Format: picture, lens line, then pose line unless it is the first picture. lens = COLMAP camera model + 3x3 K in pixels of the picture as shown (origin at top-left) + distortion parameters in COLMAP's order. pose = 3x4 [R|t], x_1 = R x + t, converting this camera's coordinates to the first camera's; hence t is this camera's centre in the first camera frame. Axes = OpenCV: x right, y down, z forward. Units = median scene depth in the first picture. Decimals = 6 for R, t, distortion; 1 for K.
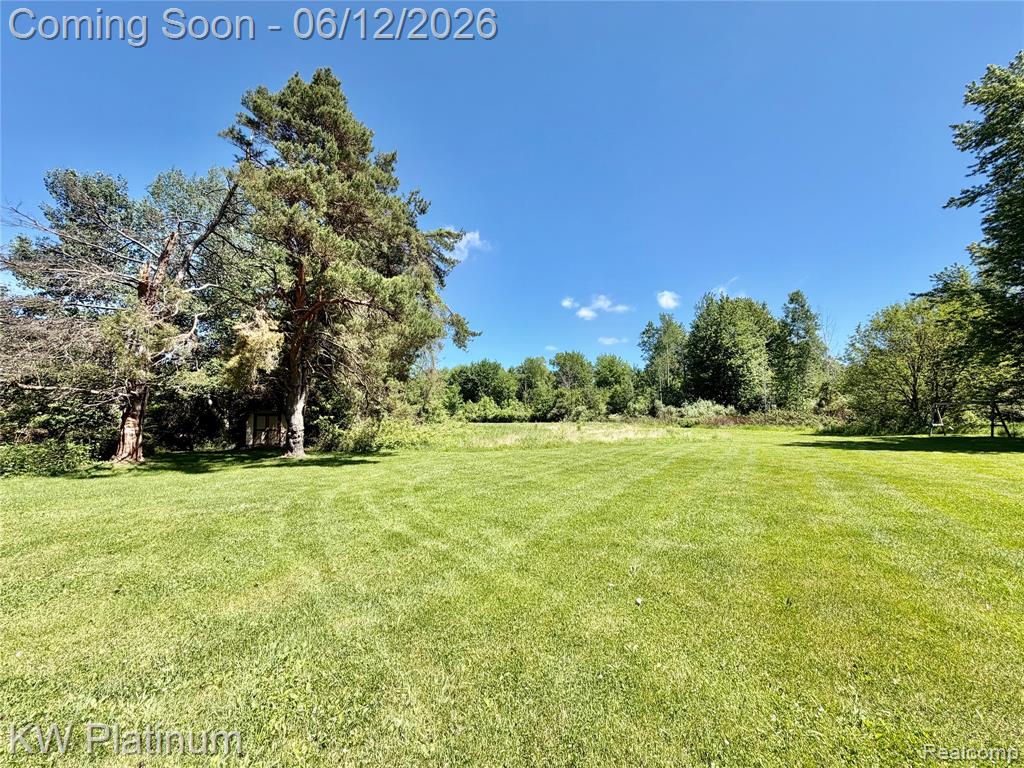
lens RADIAL K [[409.1, 0, 508.8], [0, 409.1, 385.4], [0, 0, 1]] dist [0.001074, 0.000205]
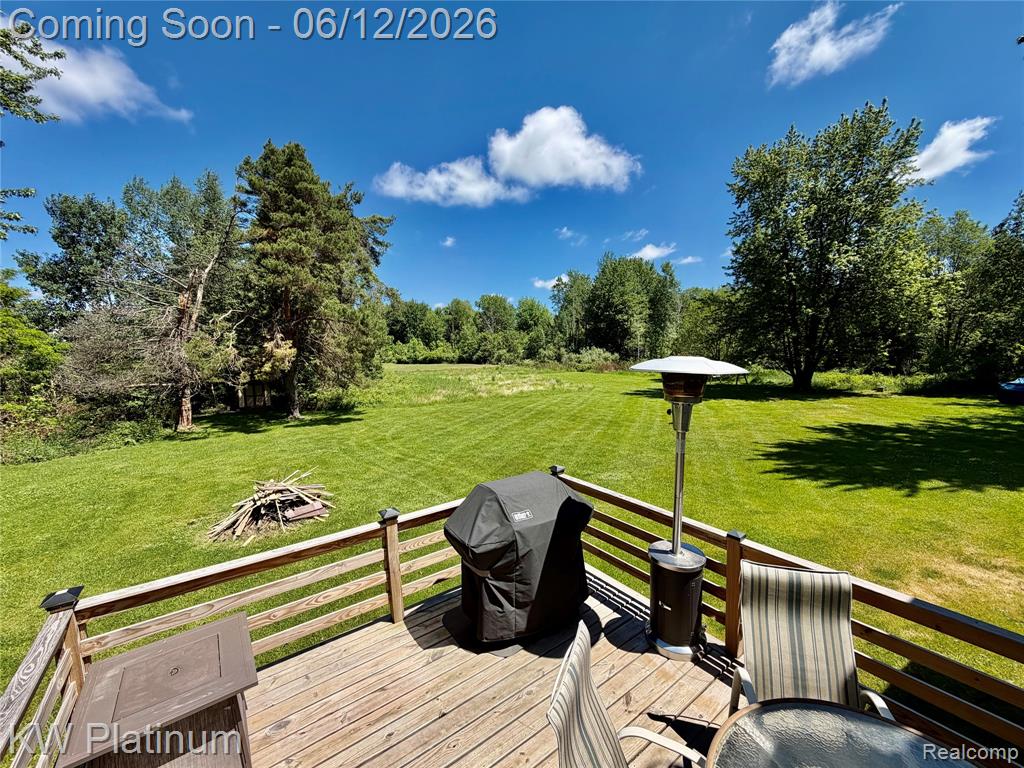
lens RADIAL K [[409.1, 0, 509.9], [0, 409.1, 387.7], [0, 0, 1]] dist [0.001074, 0.000205]
pose [[0.984701, -0.030305, 0.171595, 0.000837], [0.000585, 0.985329, 0.170662, -0.060341], [-0.174249, -0.167951, 0.970273, -0.182810]]
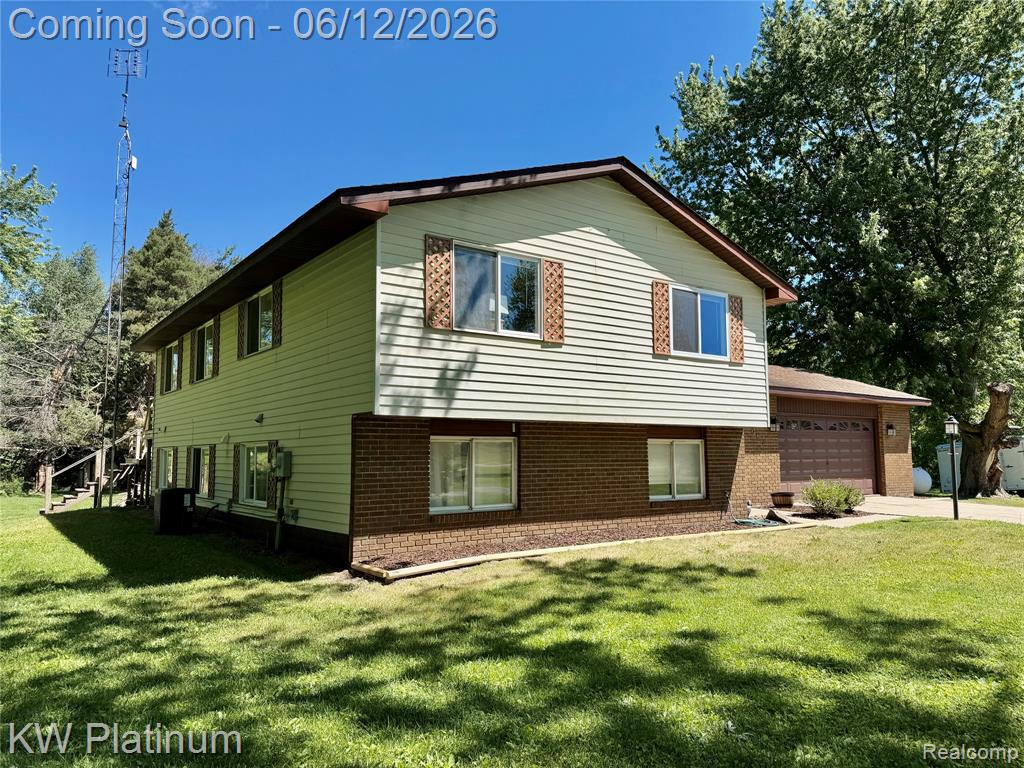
lens RADIAL K [[733.0, 0, 512.5], [0, 733.0, 386.5], [0, 0, 1]] dist [0.000435, -0.003939]
pose [[0.984554, 0.019964, 0.173941, 0.097582], [-0.014783, 0.999409, -0.031027, -0.045172], [-0.174458, 0.027977, 0.984267, -0.572156]]
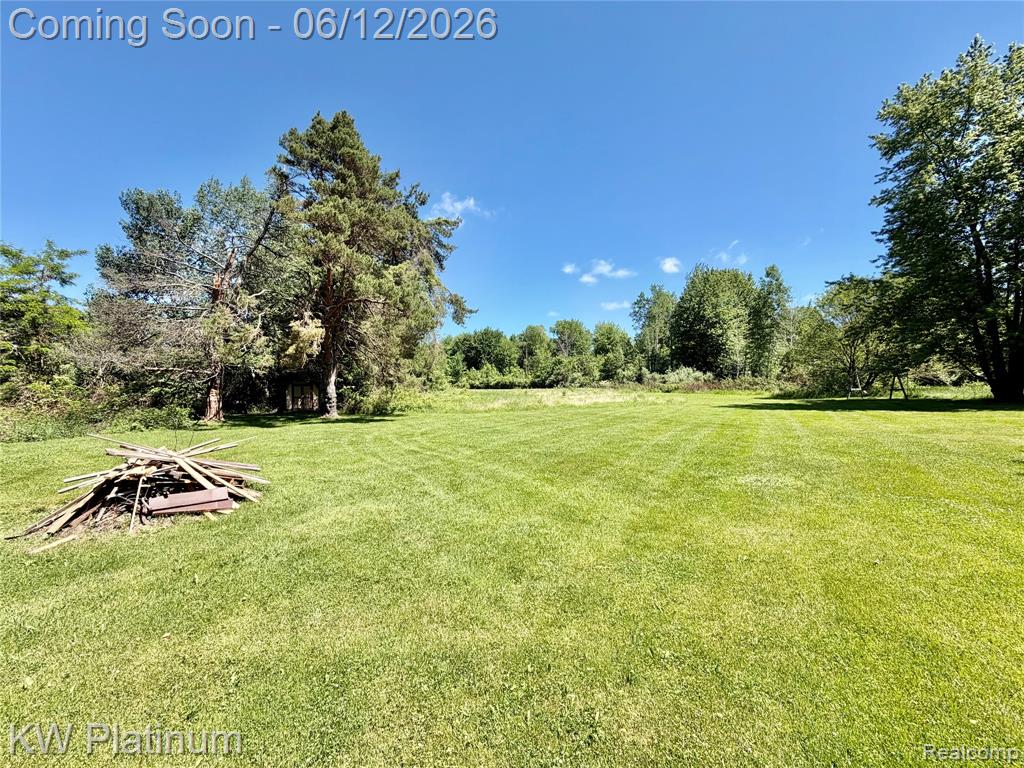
lens RADIAL K [[409.1, 0, 509.0], [0, 409.1, 386.3], [0, 0, 1]] dist [0.001074, 0.000205]
pose [[0.999890, -0.006887, -0.013139, 0.022759], [0.007988, 0.996289, 0.085696, -0.010863], [0.012500, -0.085792, 0.996235, -0.096498]]
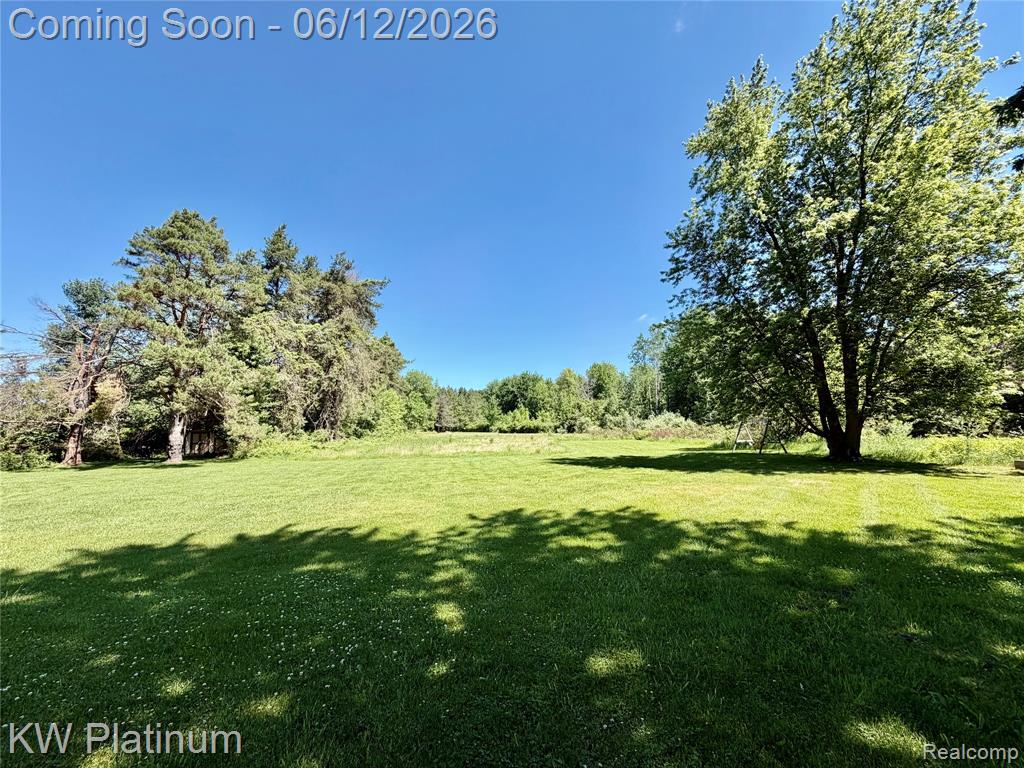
lens RADIAL K [[409.1, 0, 511.9], [0, 409.1, 386.9], [0, 0, 1]] dist [0.001074, 0.000205]
pose [[0.977558, -0.023905, -0.209306, 0.324010], [0.020325, 0.999608, -0.019235, -0.015863], [0.209684, 0.014549, 0.977661, -0.070702]]
